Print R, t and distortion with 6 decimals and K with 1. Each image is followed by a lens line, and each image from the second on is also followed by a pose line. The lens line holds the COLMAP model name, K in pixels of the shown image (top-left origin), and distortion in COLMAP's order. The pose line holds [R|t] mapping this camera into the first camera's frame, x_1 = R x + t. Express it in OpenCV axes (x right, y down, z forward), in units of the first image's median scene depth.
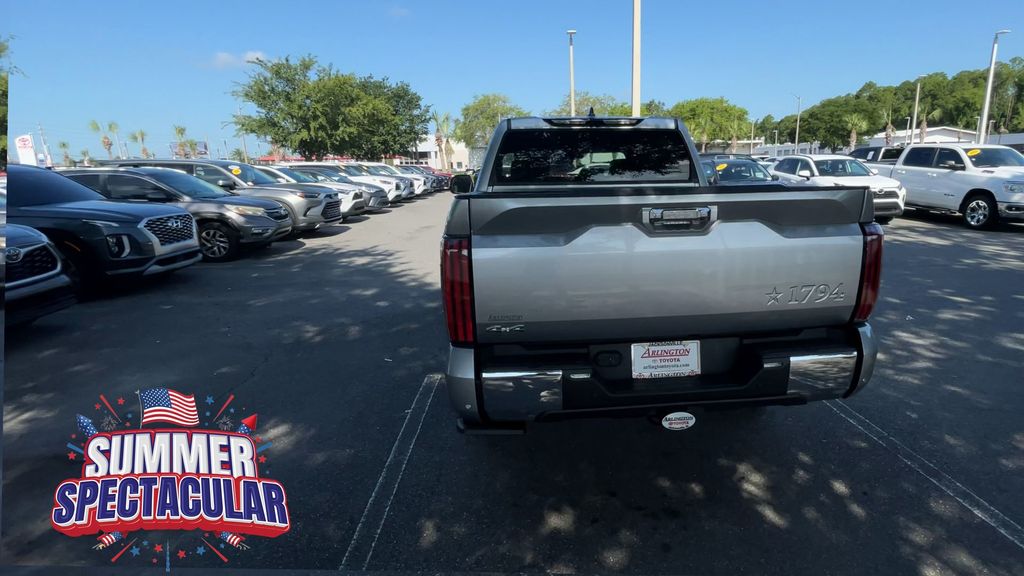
lens RADIAL K [[521.1, 0, 561.4], [0, 521.1, 289.8], [0, 0, 1]] dist [0.037152, -0.036155]
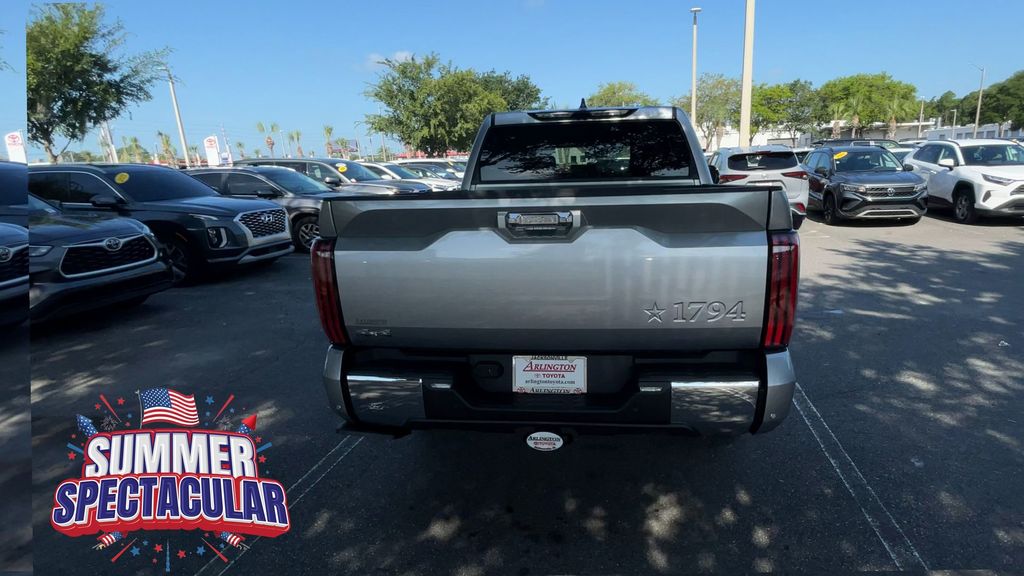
lens RADIAL K [[537.8, 0, 559.9], [0, 537.8, 305.7], [0, 0, 1]] dist [0.045195, -0.045855]
pose [[0.972767, 0.045238, -0.227328, 0.081377], [-0.037403, 0.998552, 0.038660, -0.005154], [0.228748, -0.029104, 0.973051, 0.013723]]
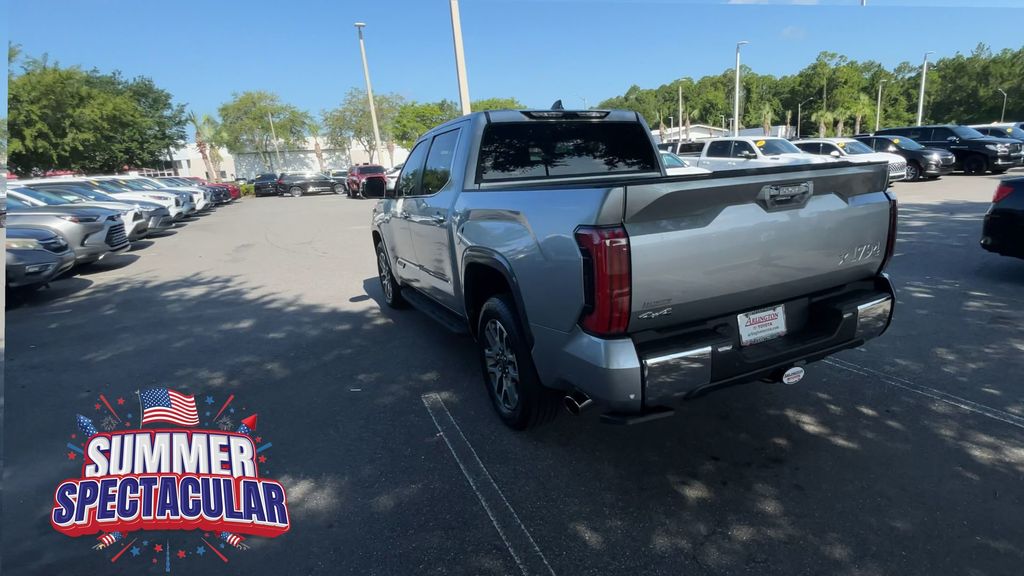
lens RADIAL K [[527.8, 0, 559.0], [0, 527.8, 301.5], [0, 0, 1]] dist [0.029678, -0.030909]
pose [[0.931228, -0.125749, 0.342056, -0.109149], [0.120429, 0.992038, 0.036839, -0.001681], [-0.343965, 0.006887, 0.938957, 0.017959]]
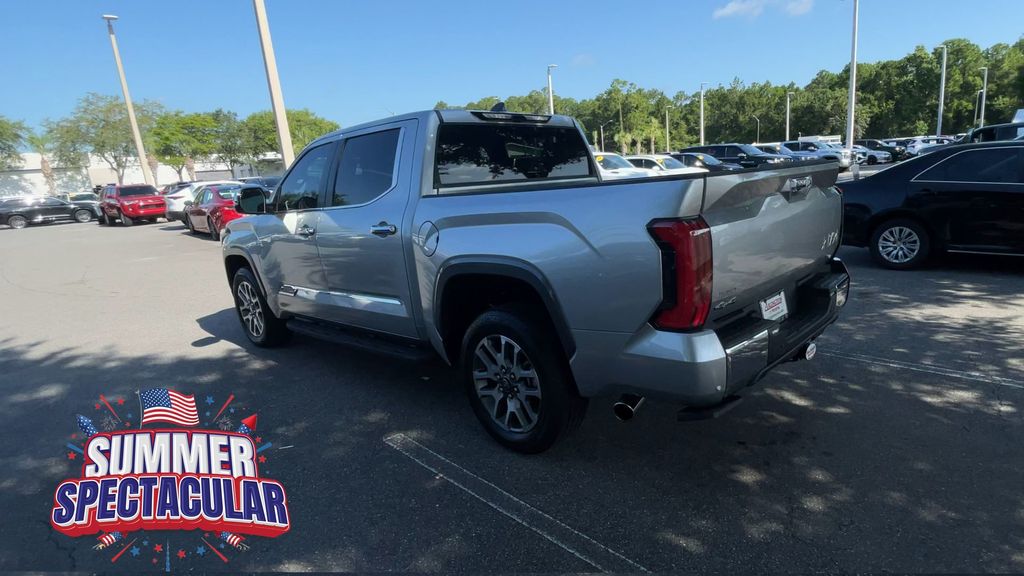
lens RADIAL K [[539.7, 0, 571.5], [0, 539.7, 291.0], [0, 0, 1]] dist [0.043972, -0.041363]
pose [[0.744662, -0.176986, 0.643548, -0.175198], [0.199048, 0.979214, 0.038978, -0.008612], [-0.637070, 0.099072, 0.764412, 0.065455]]
